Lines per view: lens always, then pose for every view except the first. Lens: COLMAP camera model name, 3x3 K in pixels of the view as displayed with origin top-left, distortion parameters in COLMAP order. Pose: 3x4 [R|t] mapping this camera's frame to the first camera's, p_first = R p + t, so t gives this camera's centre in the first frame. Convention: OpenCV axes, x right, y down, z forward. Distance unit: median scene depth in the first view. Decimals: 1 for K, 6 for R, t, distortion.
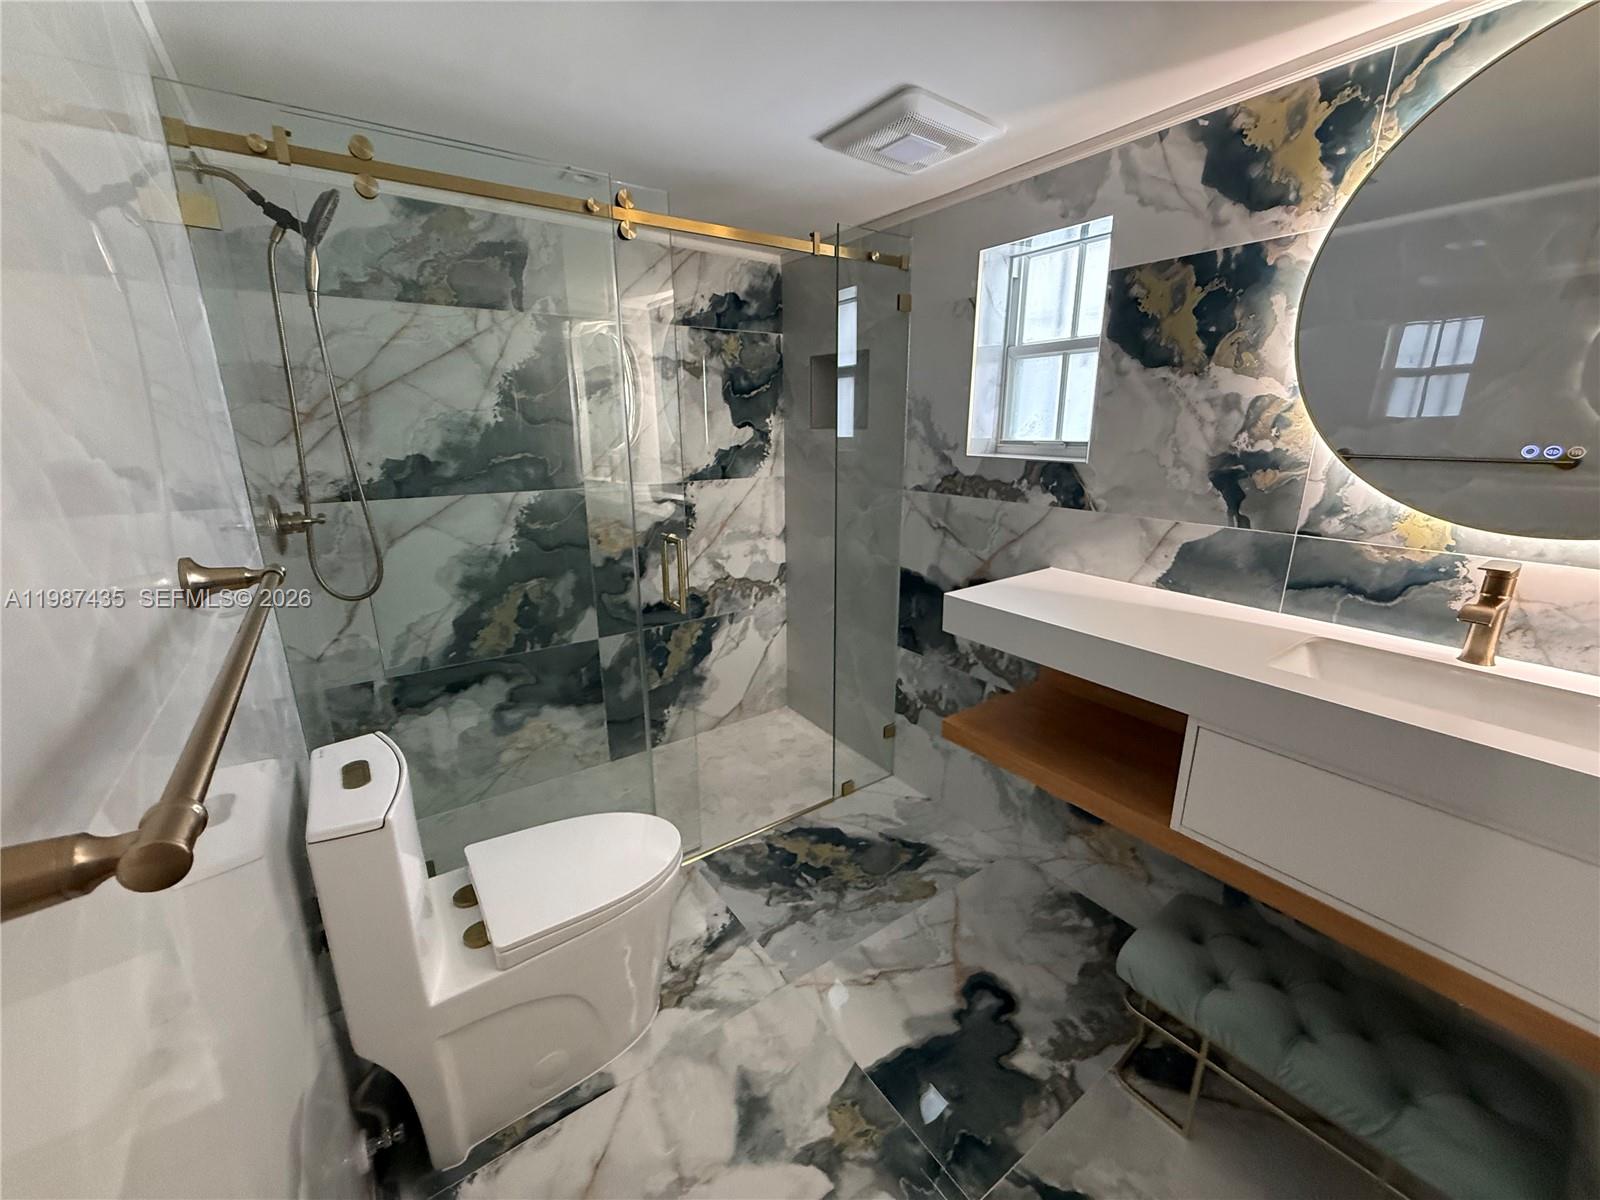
lens RADIAL K [[644.9, 0, 802.5], [0, 644.9, 597.0], [0, 0, 1]] dist [0.000633, -0.000333]
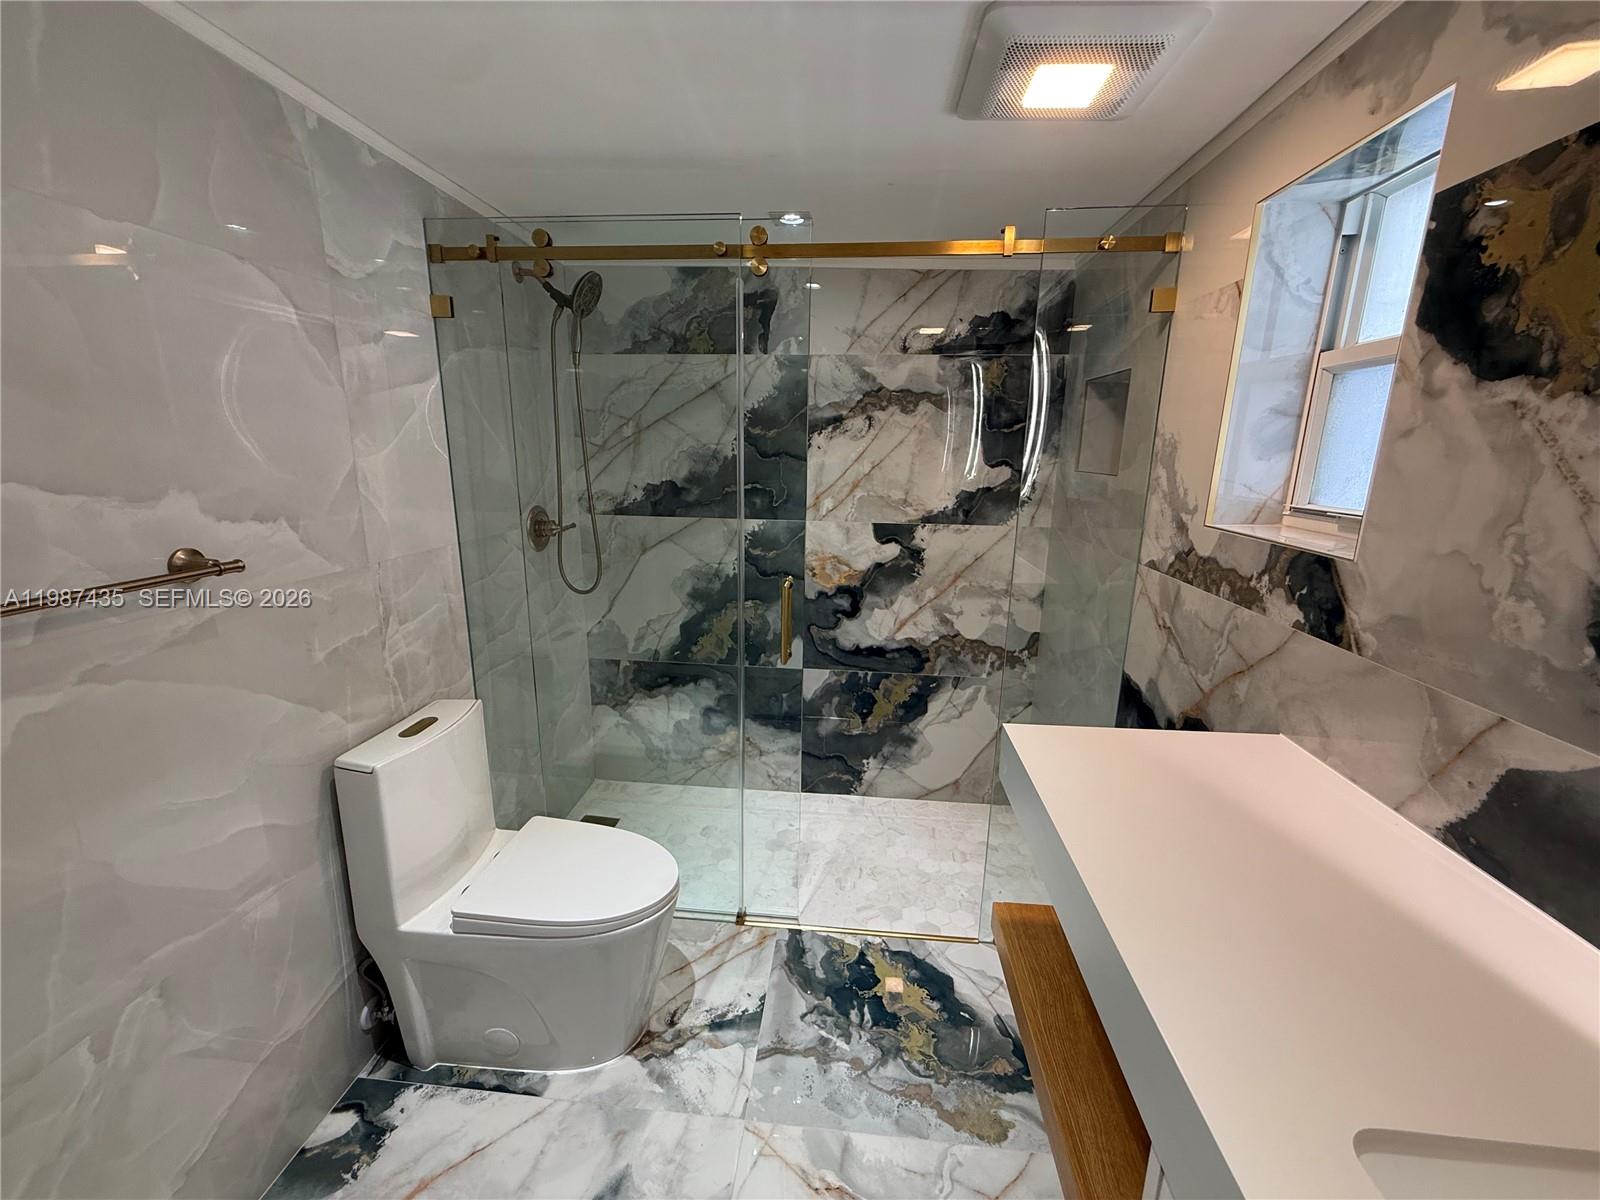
lens RADIAL K [[644.9, 0, 799.4], [0, 644.9, 597.4], [0, 0, 1]] dist [0.000633, -0.000333]
pose [[0.755683, 0.165004, -0.633811, 0.400123], [-0.190466, 0.981284, 0.028374, -0.097900], [0.626630, 0.099278, 0.772967, 0.279946]]
